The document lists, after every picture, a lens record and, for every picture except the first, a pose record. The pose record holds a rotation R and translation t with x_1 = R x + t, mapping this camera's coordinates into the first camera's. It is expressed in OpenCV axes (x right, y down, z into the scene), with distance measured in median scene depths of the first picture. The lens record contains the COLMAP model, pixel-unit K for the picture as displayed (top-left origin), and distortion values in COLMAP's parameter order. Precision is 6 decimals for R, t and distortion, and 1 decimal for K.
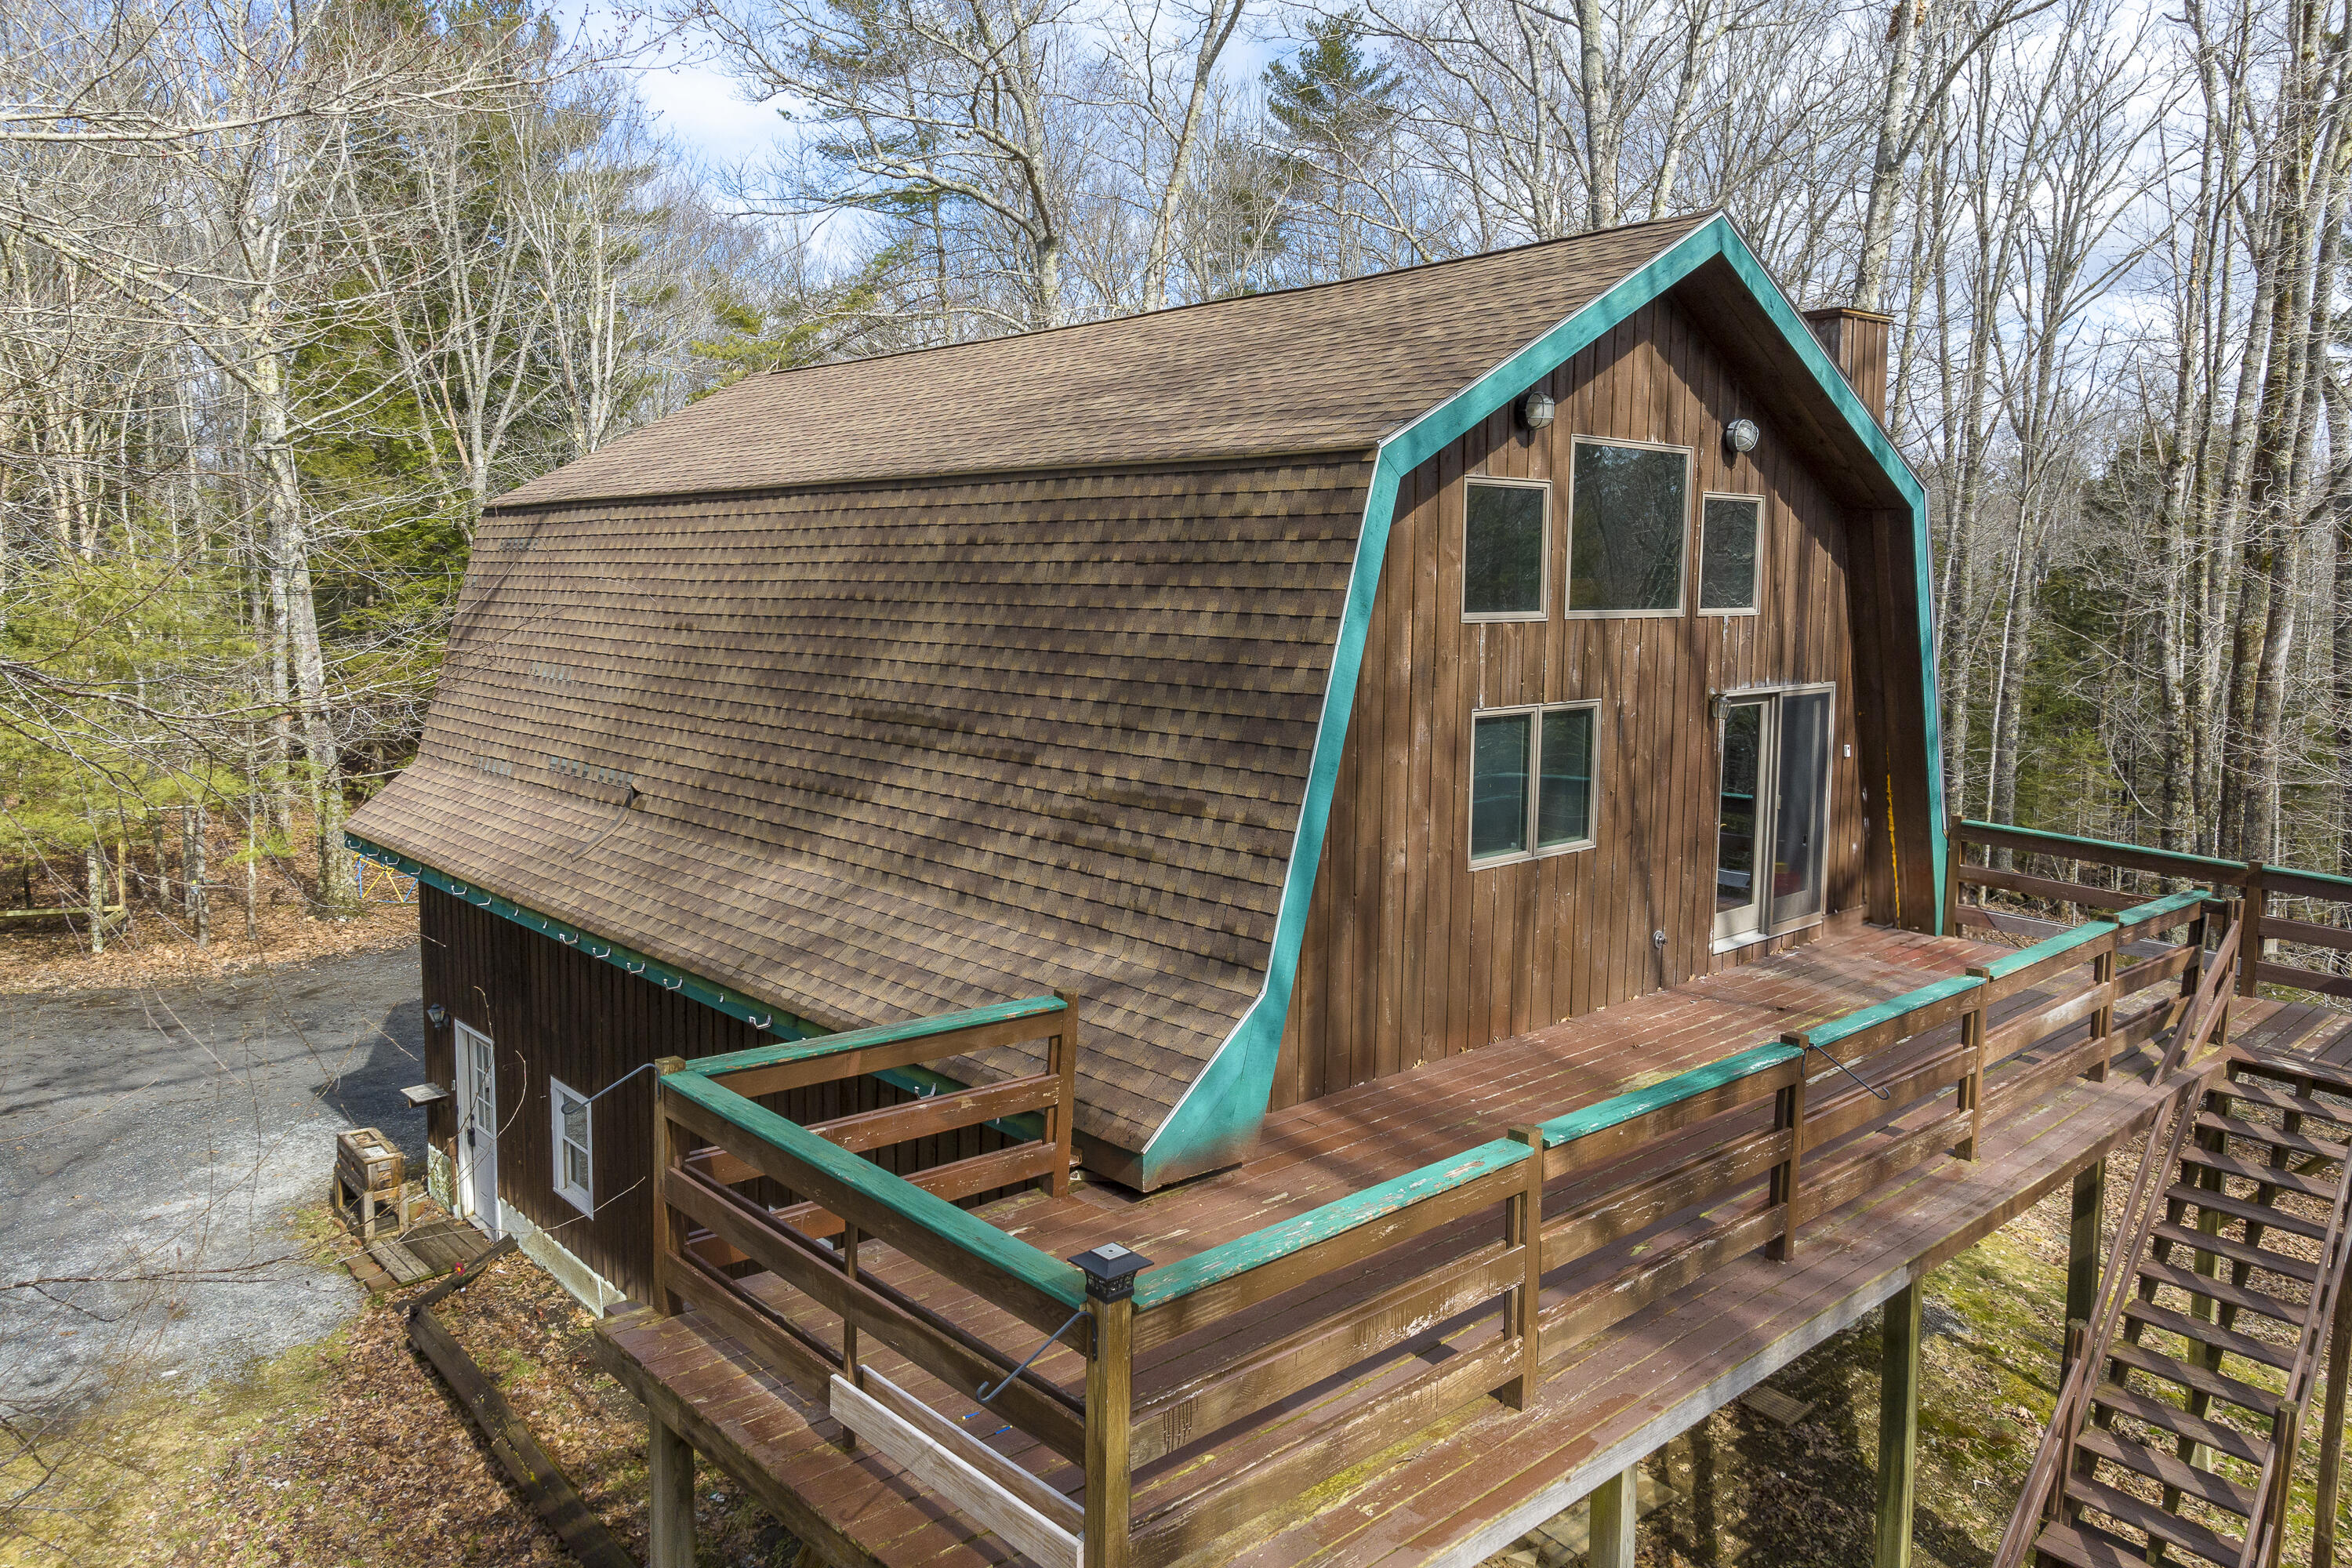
lens RADIAL K [[1638.8, 0, 1177.1], [0, 1638.8, 740.0], [0, 0, 1]] dist [0.007630, 0.001789]
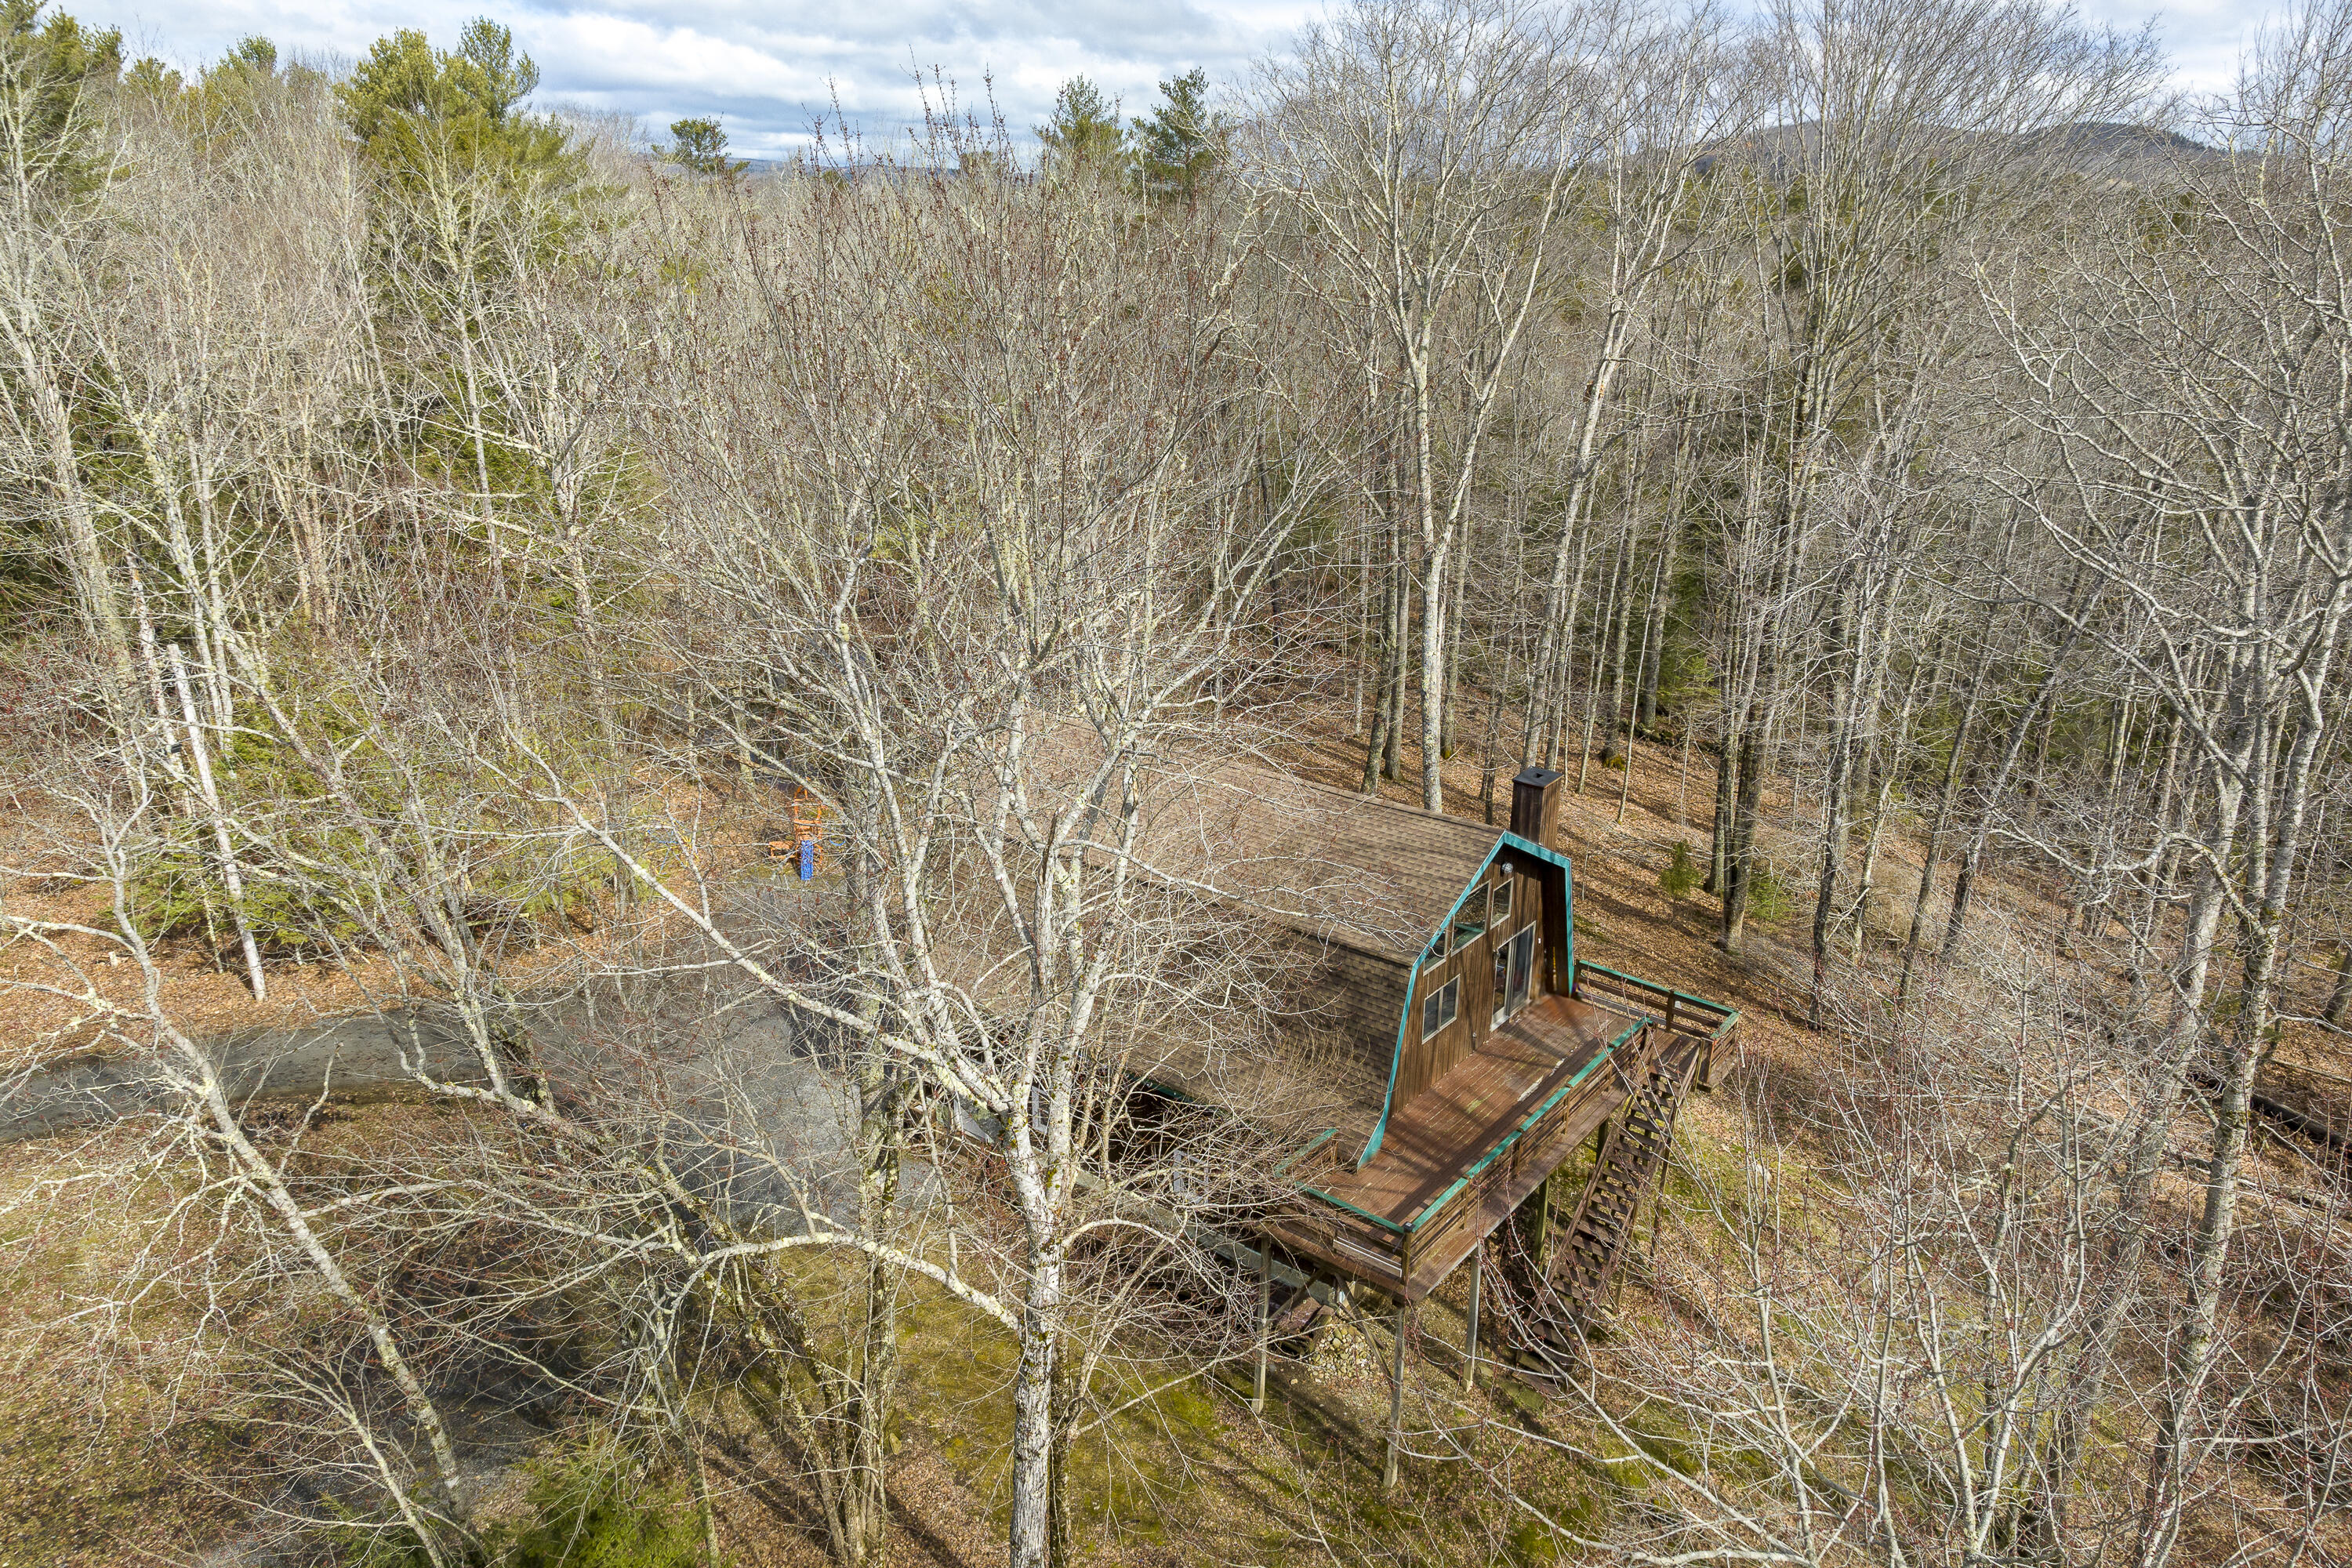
lens RADIAL K [[1598.7, 0, 1176.0], [0, 1598.7, 784.0], [0, 0, 1]] dist [0.004948, -0.000616]
pose [[0.987214, -0.050334, 0.151247, -0.546328], [0.015960, 0.975280, 0.220396, -0.821571], [-0.158601, -0.215164, 0.963613, -1.336312]]
